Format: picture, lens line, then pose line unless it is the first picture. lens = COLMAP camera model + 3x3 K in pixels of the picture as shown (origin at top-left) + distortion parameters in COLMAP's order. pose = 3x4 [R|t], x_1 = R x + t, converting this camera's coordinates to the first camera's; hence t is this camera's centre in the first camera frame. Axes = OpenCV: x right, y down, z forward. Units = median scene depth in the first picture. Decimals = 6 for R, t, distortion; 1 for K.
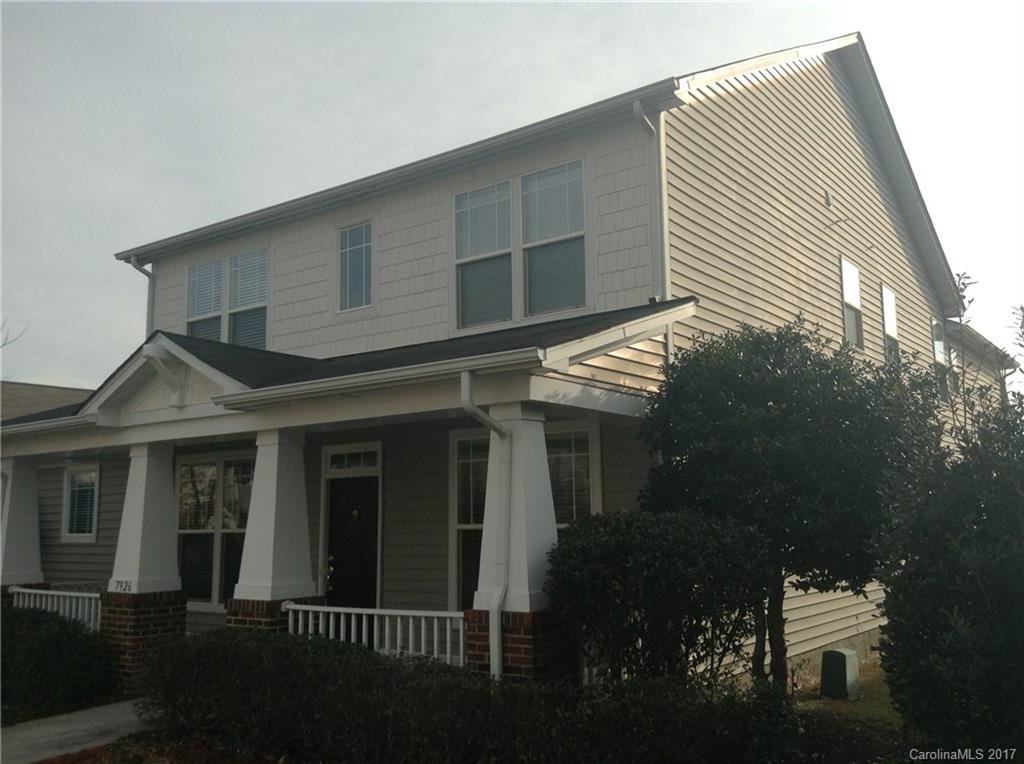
lens RADIAL K [[941.7, 0, 512.2], [0, 941.7, 389.0], [0, 0, 1]] dist [0.109519, -0.194772]
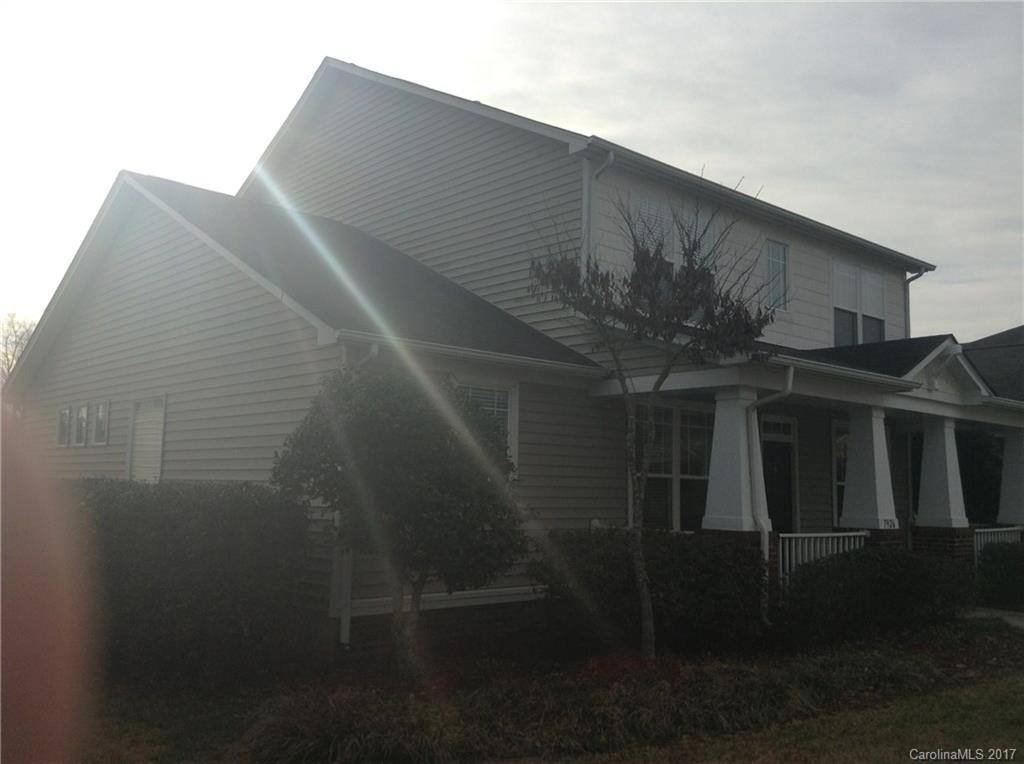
lens RADIAL K [[941.7, 0, 512.2], [0, 941.7, 389.0], [0, 0, 1]] dist [0.109519, -0.194772]
pose [[0.190532, 0.124106, 0.973804, -1.494830], [-0.157346, 0.983012, -0.094494, 0.201004], [-0.968989, -0.135220, 0.206823, 1.091247]]
